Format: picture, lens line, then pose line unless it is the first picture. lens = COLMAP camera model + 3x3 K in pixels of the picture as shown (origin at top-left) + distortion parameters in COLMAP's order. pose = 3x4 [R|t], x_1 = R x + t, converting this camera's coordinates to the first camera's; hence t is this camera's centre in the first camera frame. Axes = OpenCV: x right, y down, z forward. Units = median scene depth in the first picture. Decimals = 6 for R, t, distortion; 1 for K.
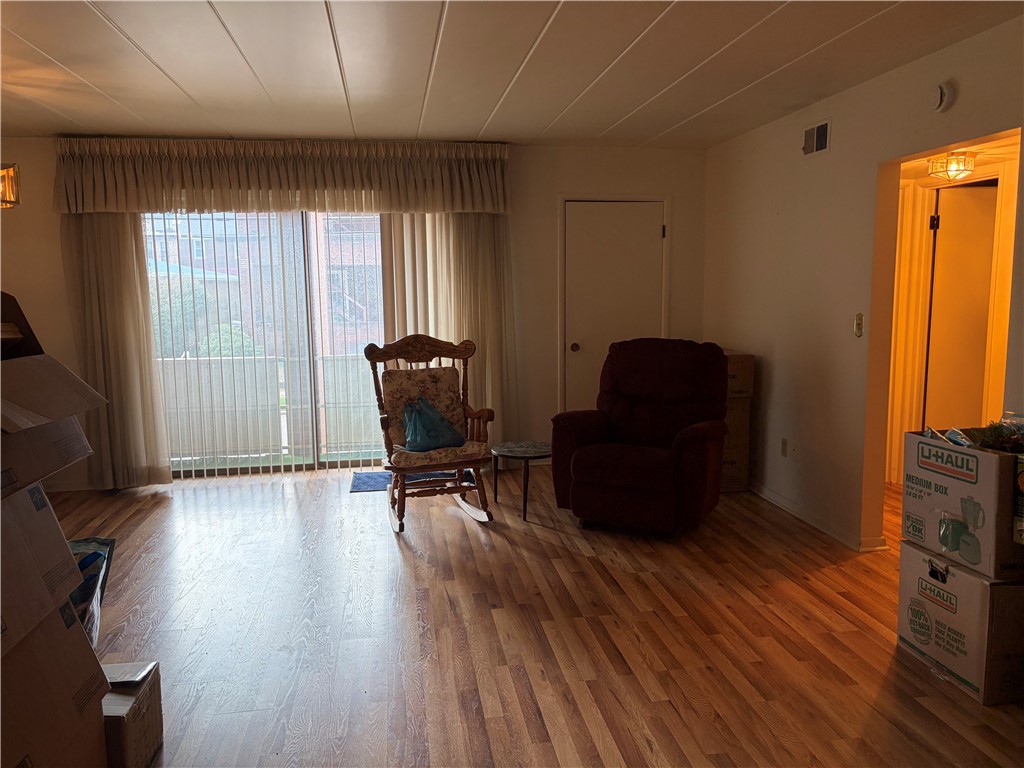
lens RADIAL K [[772.7, 0, 509.6], [0, 772.7, 380.6], [0, 0, 1]] dist [0.060593, -0.079056]
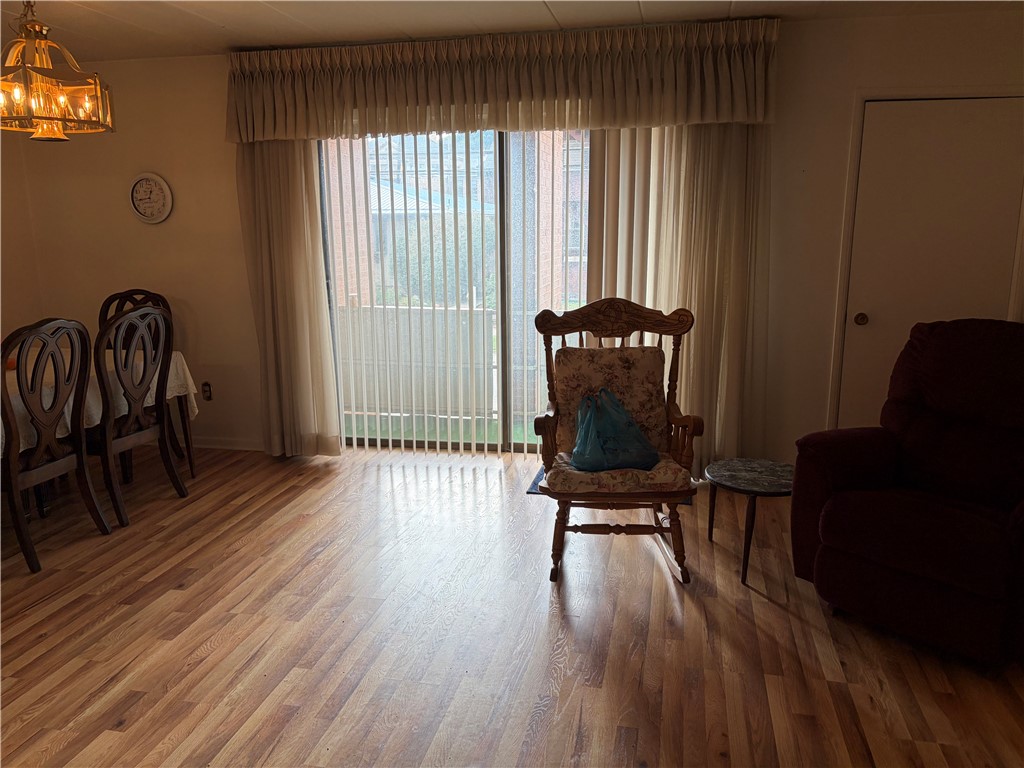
lens RADIAL K [[772.7, 0, 513.6], [0, 772.7, 383.9], [0, 0, 1]] dist [0.060593, -0.079056]
pose [[0.932500, 0.078953, -0.352435, 0.057767], [-0.048963, 0.994440, 0.093226, -0.045198], [0.357836, -0.069677, 0.931181, 0.304035]]
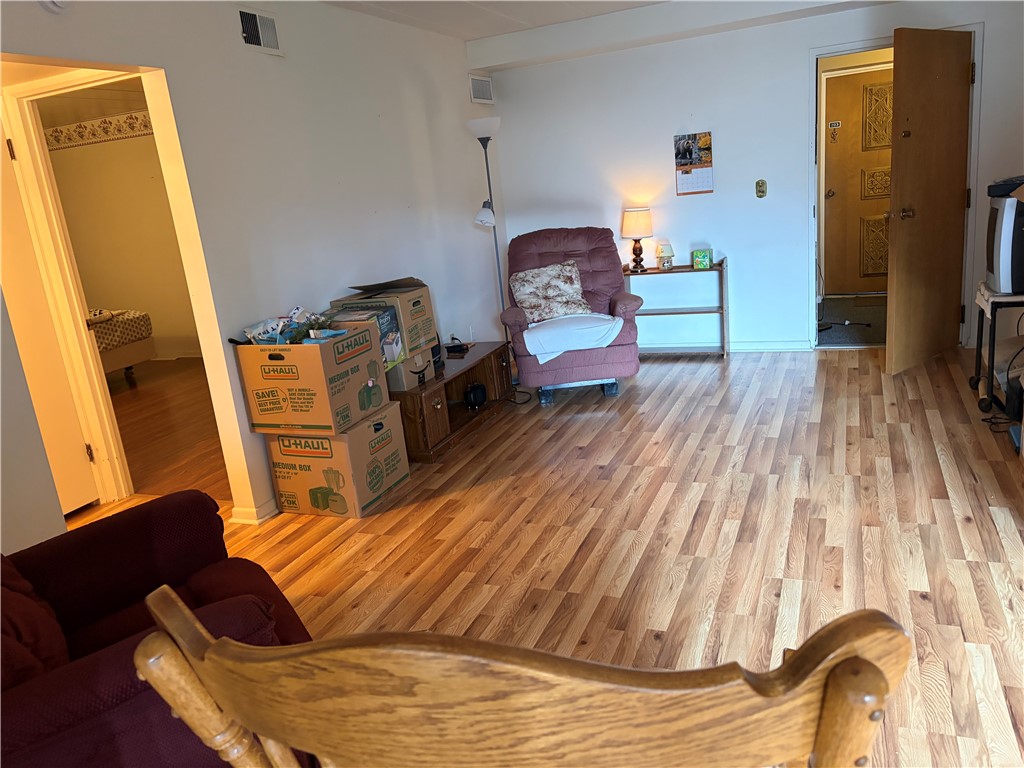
lens RADIAL K [[772.7, 0, 508.1], [0, 772.7, 386.4], [0, 0, 1]] dist [0.060593, -0.079056]
pose [[-0.845448, -0.033385, 0.533014, -0.206212], [0.181923, 0.920350, 0.346207, -0.140748], [-0.502118, 0.389667, -0.772034, 1.151731]]
